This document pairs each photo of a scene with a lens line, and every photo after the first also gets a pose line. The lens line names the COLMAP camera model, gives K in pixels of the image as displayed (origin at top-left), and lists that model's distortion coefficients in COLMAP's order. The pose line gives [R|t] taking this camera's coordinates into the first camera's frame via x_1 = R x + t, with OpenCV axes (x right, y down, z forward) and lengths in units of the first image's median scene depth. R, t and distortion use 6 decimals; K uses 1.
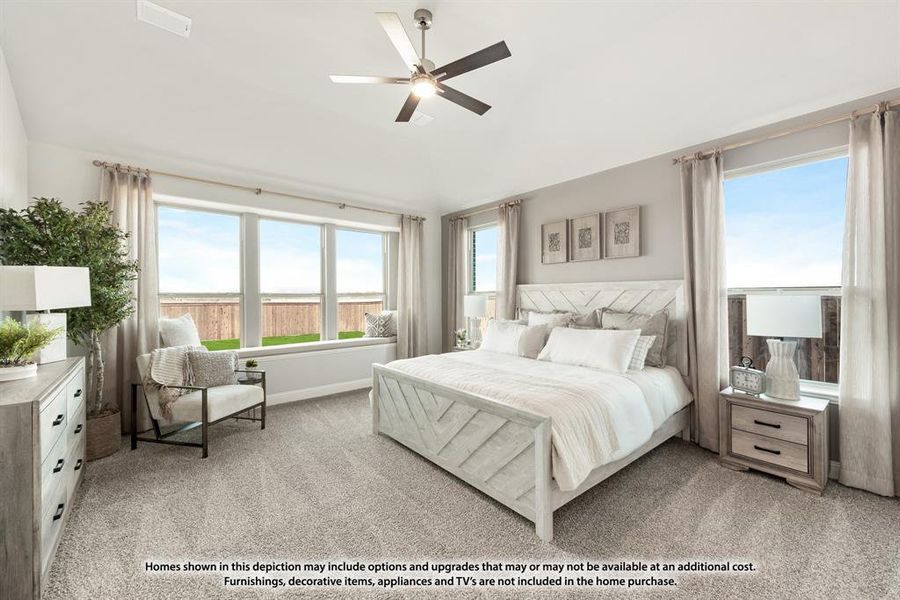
lens RADIAL K [[358.5, 0, 450.0], [0, 358.5, 300.0], [0, 0, 1]] dist [0.008770, -0.000027]
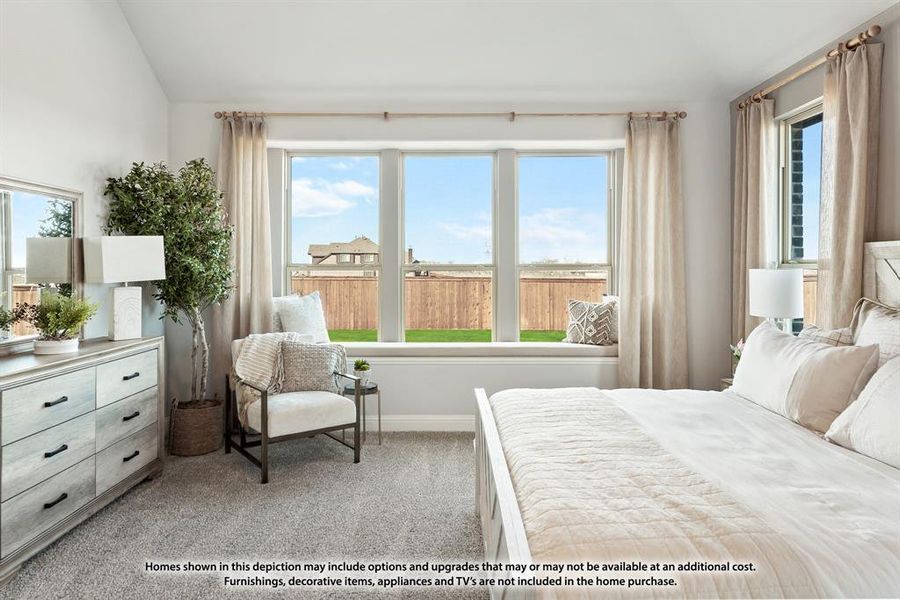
lens RADIAL K [[597.4, 0, 449.1], [0, 597.4, 273.5], [0, 0, 1]] dist [0.023393, -0.001769]
pose [[0.759733, 0.008963, -0.650174, 0.271679], [-0.010493, 0.999944, 0.001523, -0.004016], [0.650151, 0.005666, 0.759784, 0.189482]]
